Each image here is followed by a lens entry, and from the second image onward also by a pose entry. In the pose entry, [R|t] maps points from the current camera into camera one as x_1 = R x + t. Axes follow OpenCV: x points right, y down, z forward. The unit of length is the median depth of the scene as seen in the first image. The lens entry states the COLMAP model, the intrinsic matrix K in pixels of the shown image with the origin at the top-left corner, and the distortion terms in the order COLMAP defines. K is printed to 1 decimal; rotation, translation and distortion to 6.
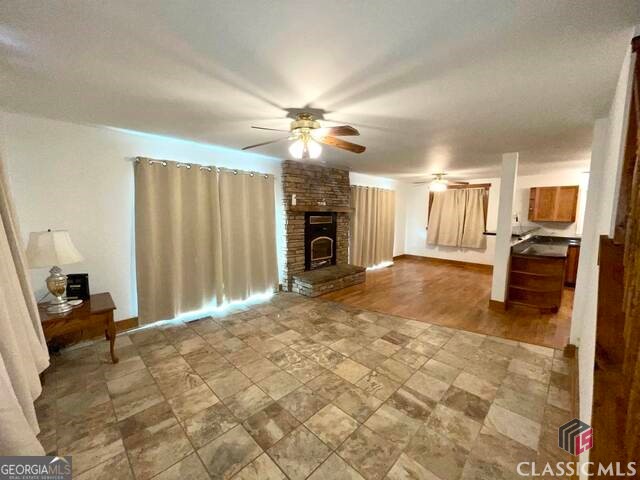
lens RADIAL K [[260.8, 0, 319.3], [0, 260.8, 240.2], [0, 0, 1]] dist [0.004913, 0.000699]
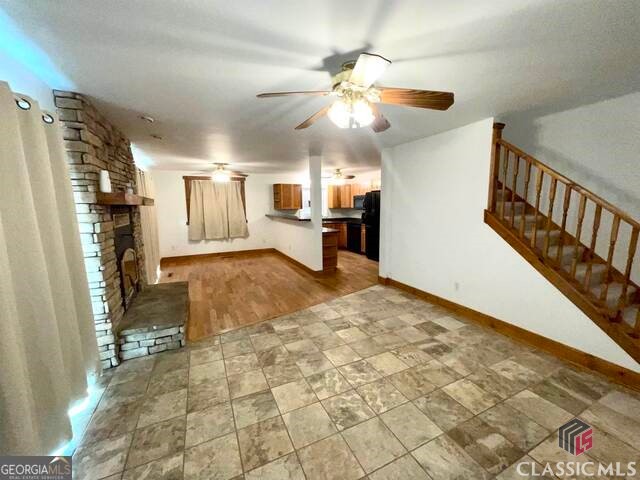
lens RADIAL K [[260.8, 0, 318.4], [0, 260.8, 239.5], [0, 0, 1]] dist [0.004913, 0.000699]
pose [[0.349517, -0.141041, 0.926253, -0.660862], [0.122111, 0.987030, 0.104218, -0.075354], [-0.928938, 0.076679, 0.362206, 0.693257]]
